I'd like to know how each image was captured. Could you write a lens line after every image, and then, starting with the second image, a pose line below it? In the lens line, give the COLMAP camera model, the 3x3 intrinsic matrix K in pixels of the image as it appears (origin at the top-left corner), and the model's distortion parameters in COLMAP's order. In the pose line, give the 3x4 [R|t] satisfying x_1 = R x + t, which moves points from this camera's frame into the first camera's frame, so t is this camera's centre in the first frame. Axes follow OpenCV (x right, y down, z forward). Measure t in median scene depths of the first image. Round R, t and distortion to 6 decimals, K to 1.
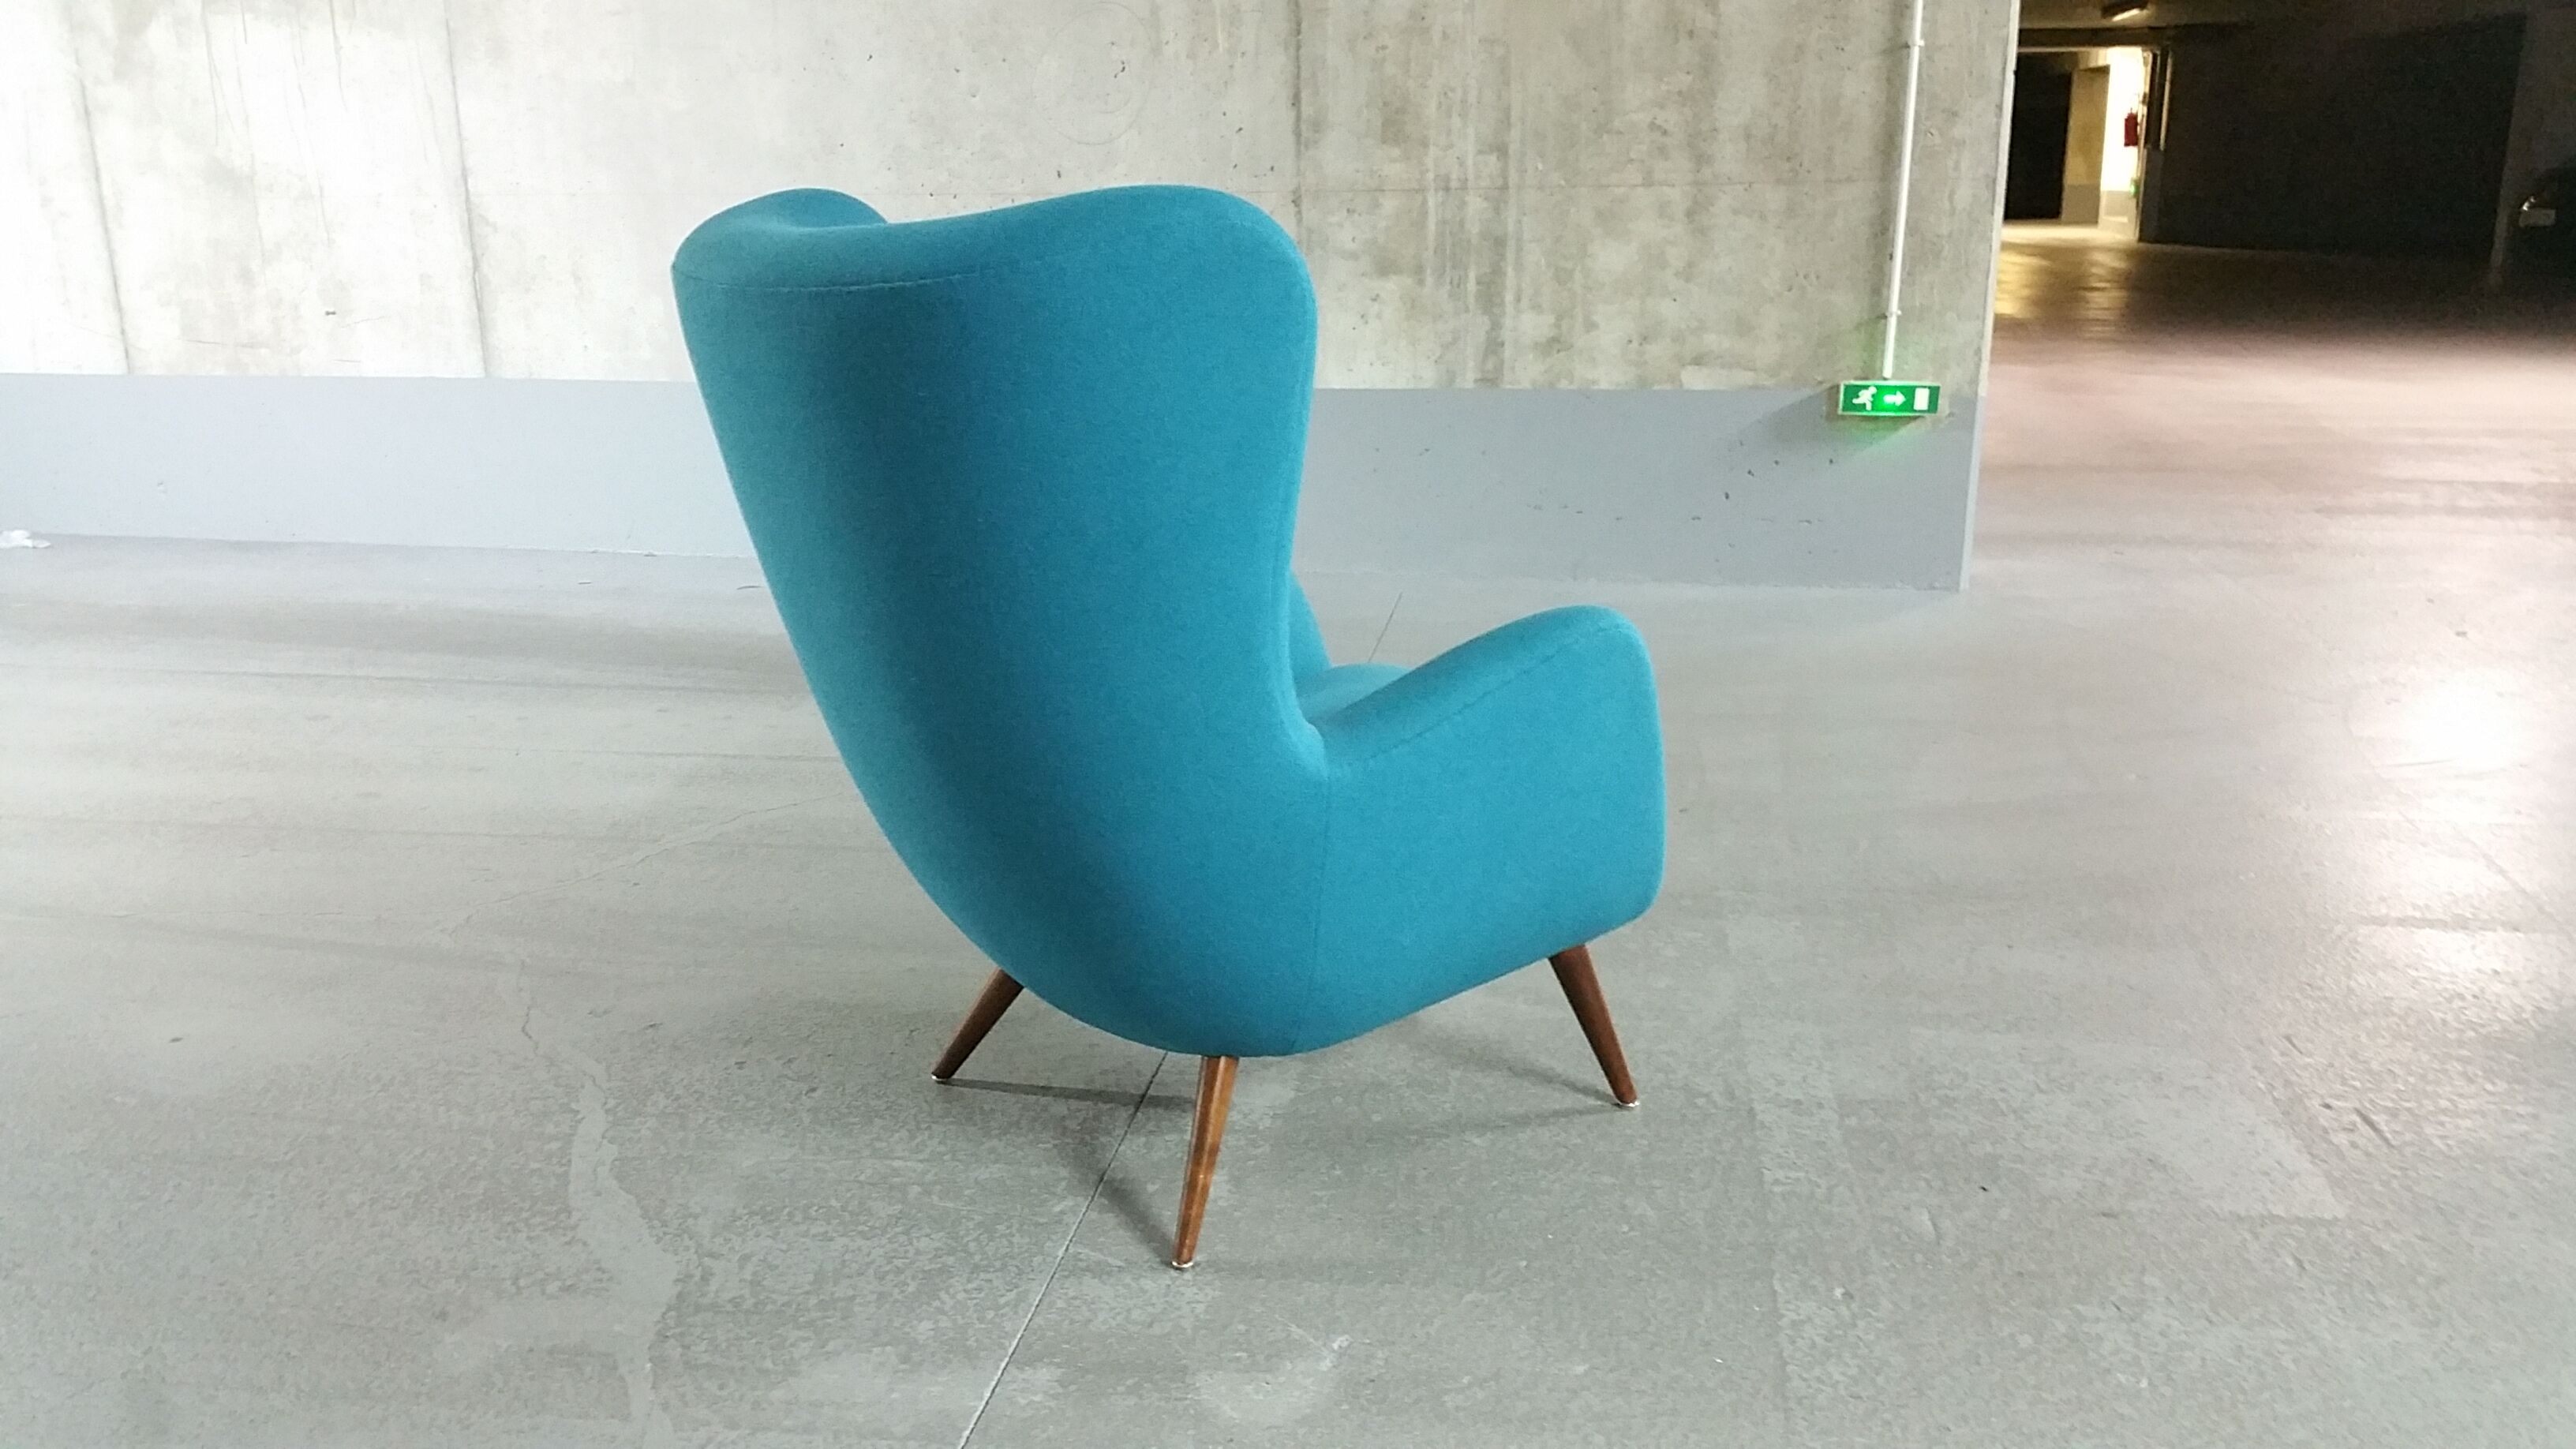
lens RADIAL K [[2280.4, 0, 1288.0], [0, 2280.4, 724.5], [0, 0, 1]] dist [-0.203302, 0.263867]
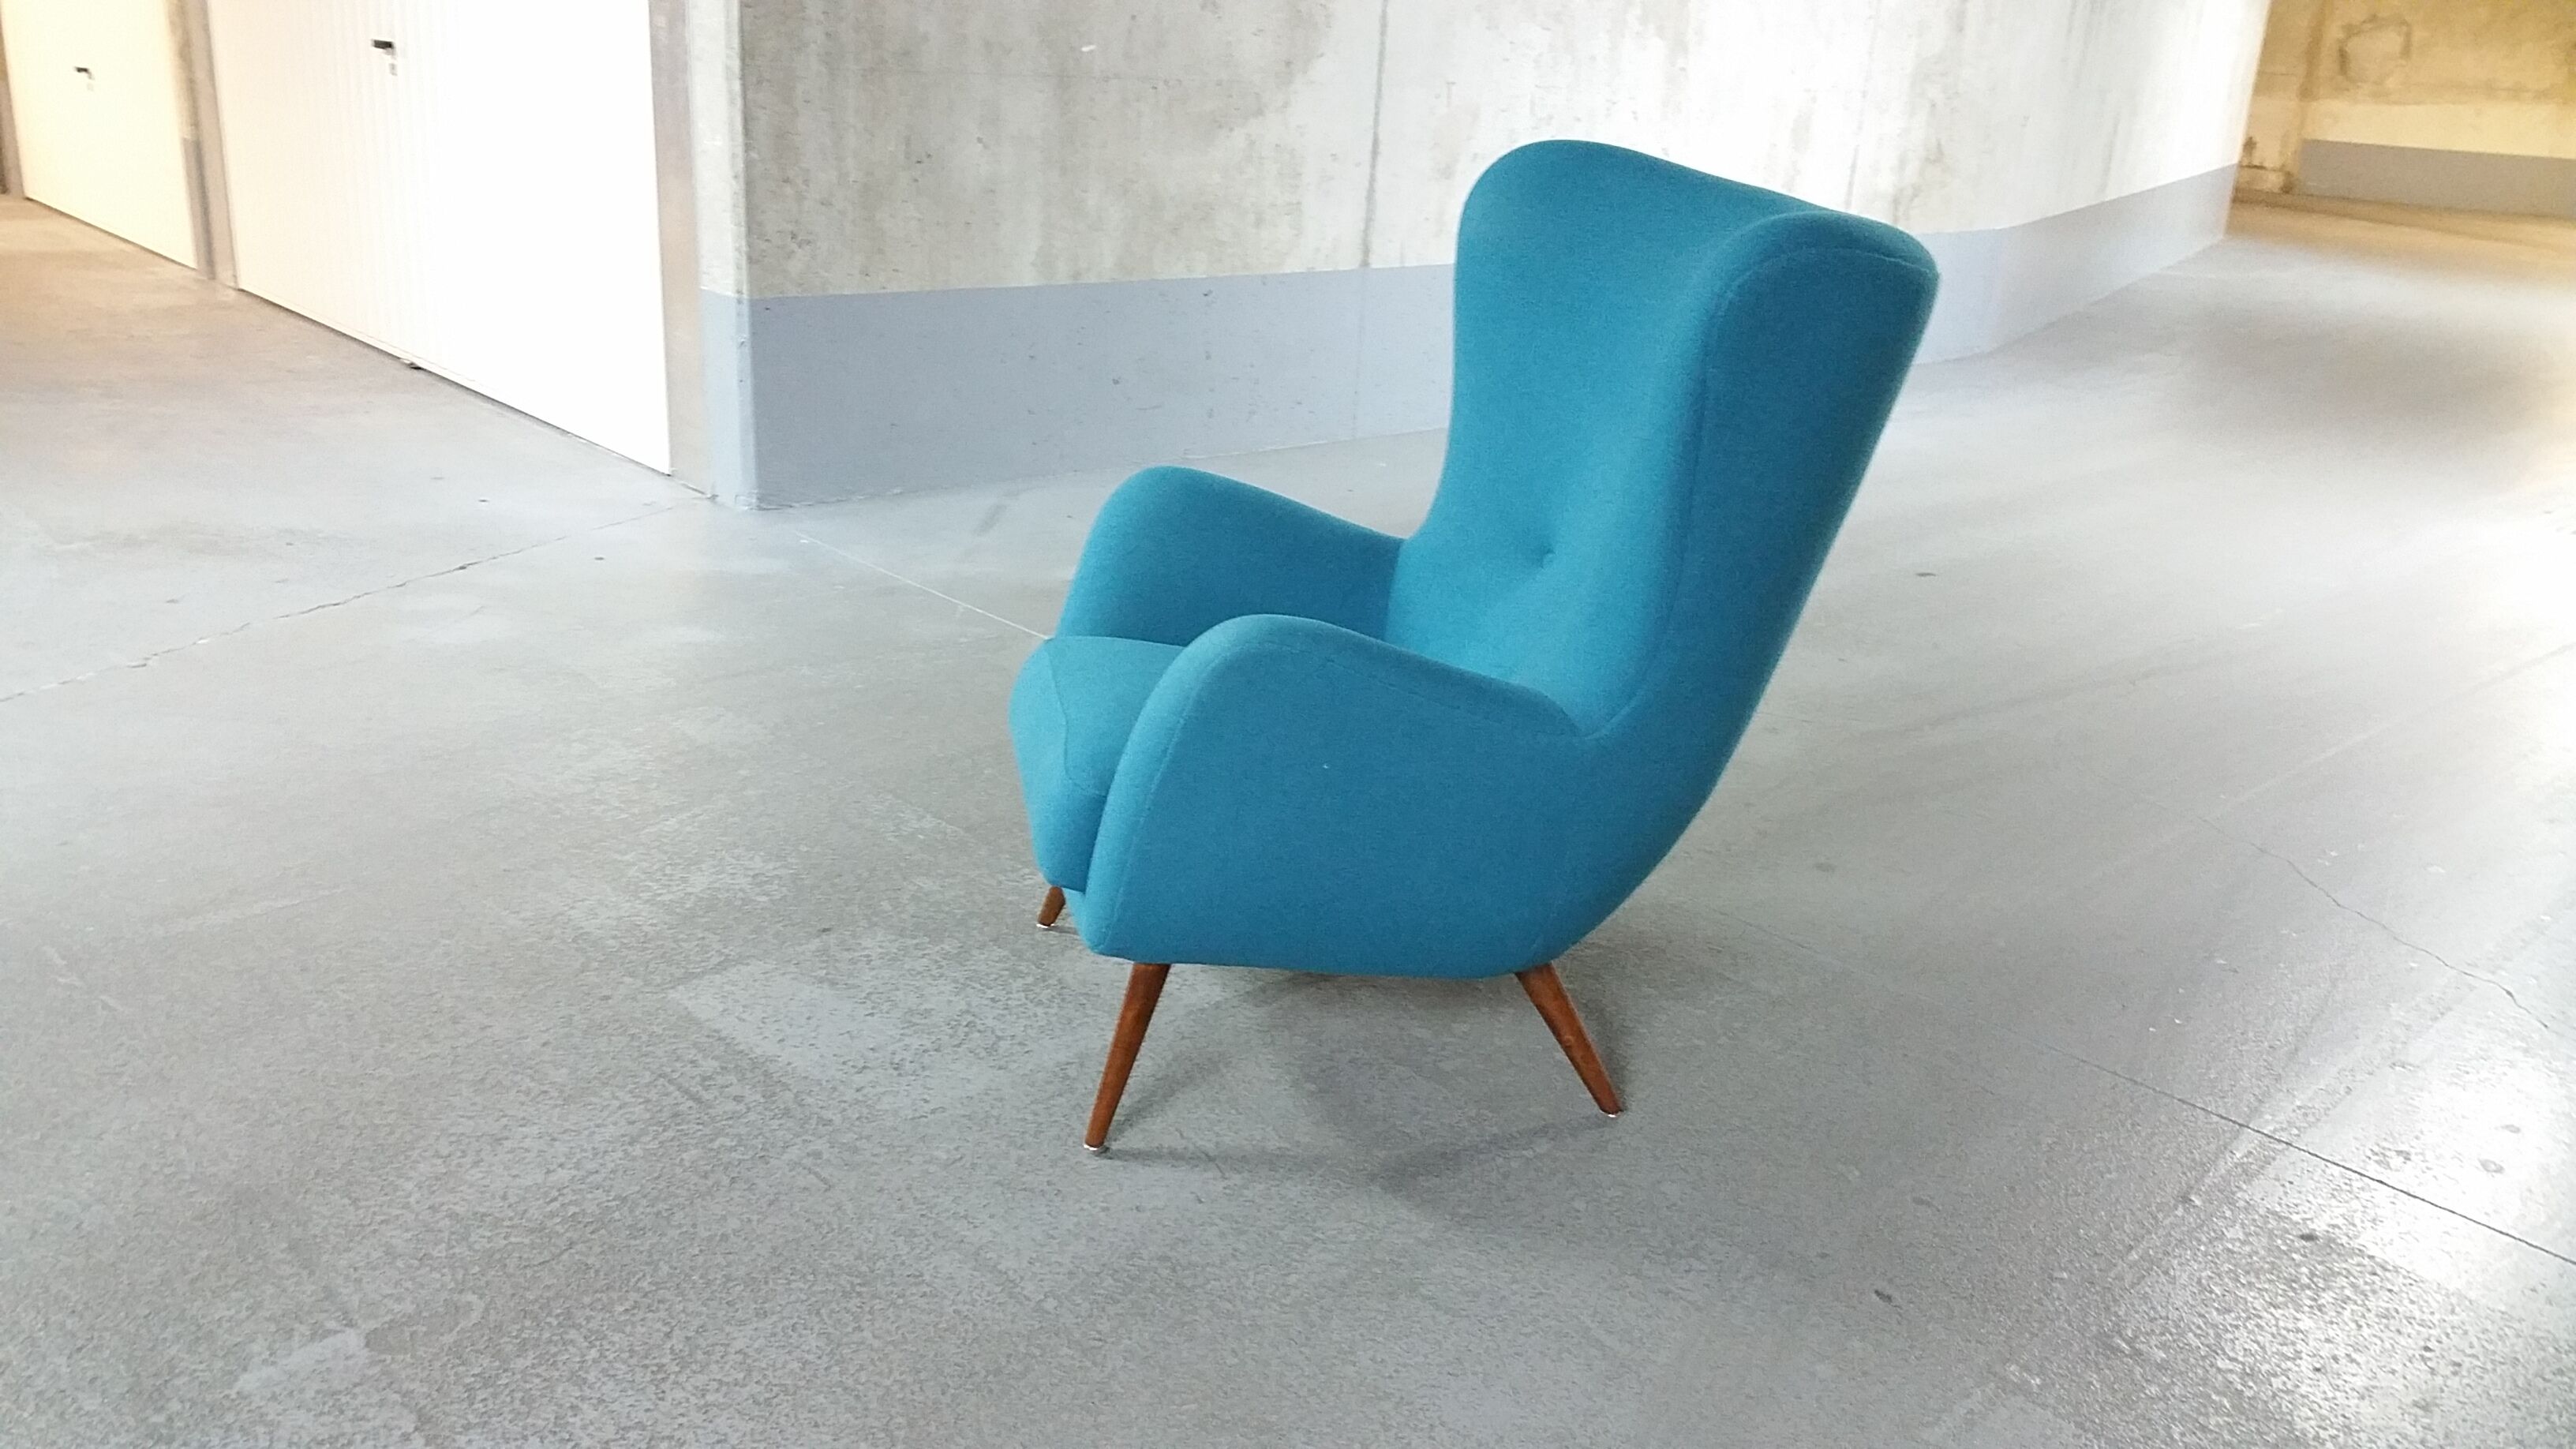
lens RADIAL K [[2098.3, 0, 1288.0], [0, 2098.3, 724.5], [0, 0, 1]] dist [0.140256, -0.294374]
pose [[-0.618719, 0.235963, -0.749339, 1.112342], [-0.257217, 0.840411, 0.477021, -0.557968], [0.742311, 0.487885, -0.459284, 1.714237]]
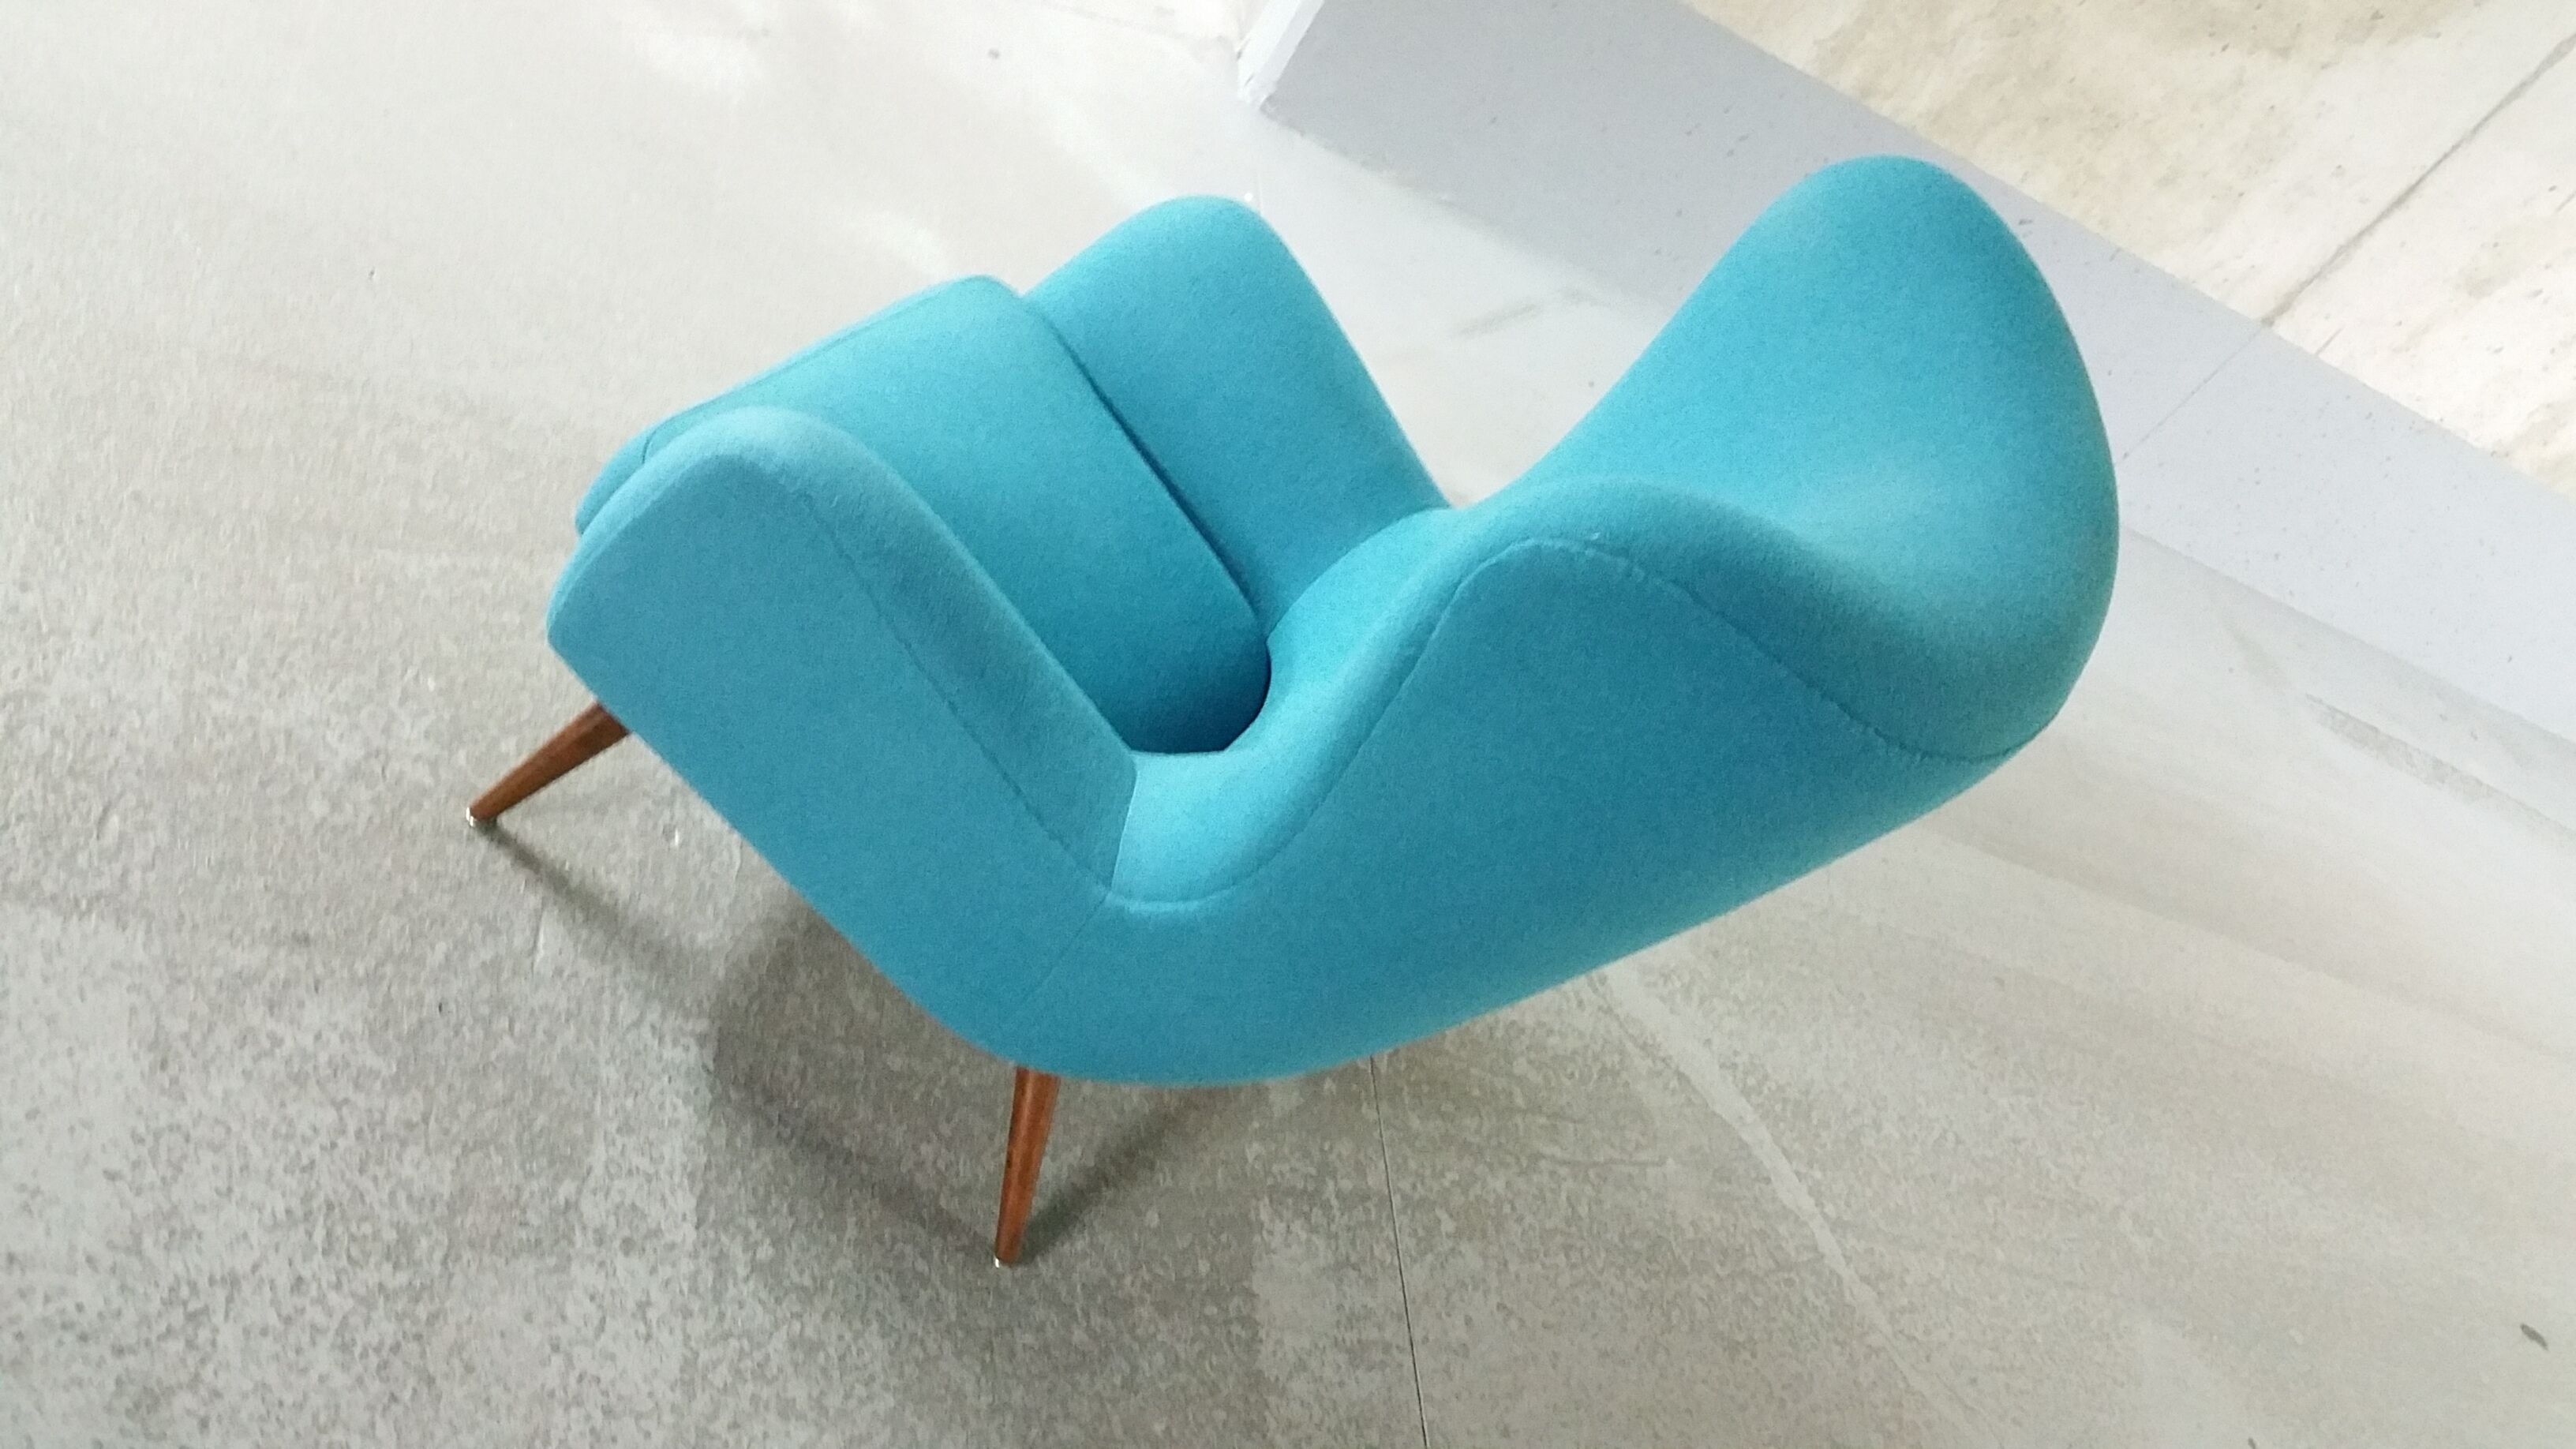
lens RADIAL K [[2077.7, 0, 1276.9], [0, 2077.7, 750.6], [0, 0, 1]] dist [0.141499, -0.264819]
pose [[-0.849215, -0.155438, -0.504651, 0.464517], [-0.523041, 0.378897, 0.763456, -0.584357], [0.072541, 0.912292, -0.403065, 1.263482]]
